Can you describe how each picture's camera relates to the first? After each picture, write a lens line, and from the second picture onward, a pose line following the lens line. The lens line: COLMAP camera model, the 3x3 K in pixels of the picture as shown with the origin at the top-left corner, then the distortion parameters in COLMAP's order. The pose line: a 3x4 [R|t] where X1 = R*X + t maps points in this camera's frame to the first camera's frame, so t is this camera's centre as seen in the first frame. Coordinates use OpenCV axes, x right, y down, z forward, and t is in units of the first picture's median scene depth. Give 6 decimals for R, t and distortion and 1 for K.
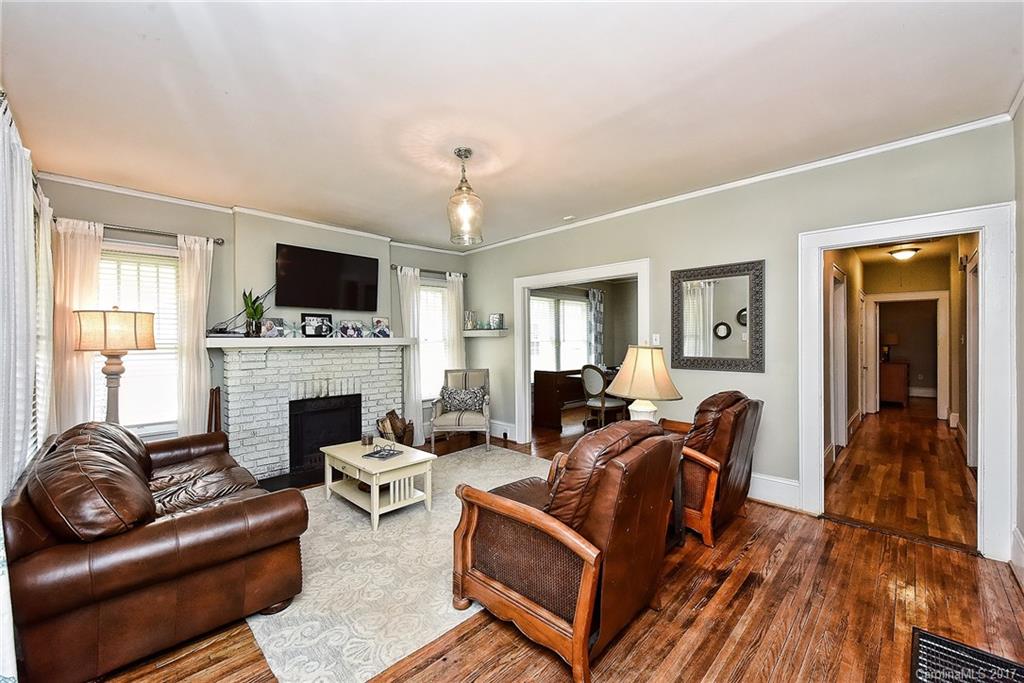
lens RADIAL K [[406.1, 0, 516.9], [0, 406.1, 341.9], [0, 0, 1]] dist [0.000151, -0.000213]
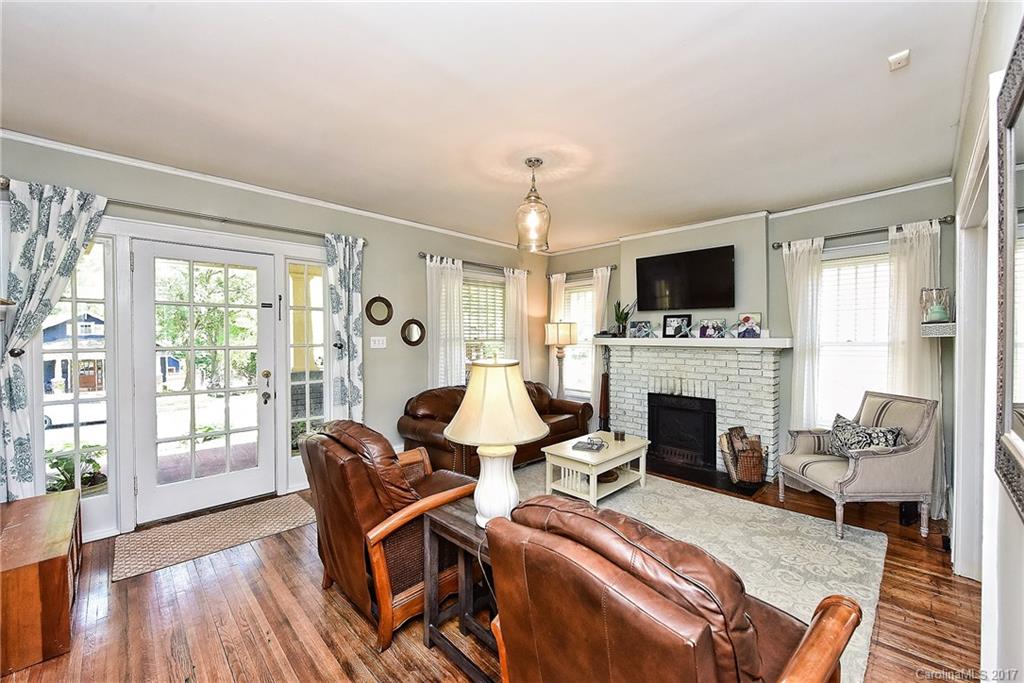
lens RADIAL K [[406.1, 0, 510.7], [0, 406.1, 339.6], [0, 0, 1]] dist [0.000151, -0.000213]
pose [[-0.031661, 0.012237, -0.999424, 0.570155], [-0.004874, 0.999911, 0.012398, -0.016484], [0.999487, 0.005264, -0.031599, 0.612124]]
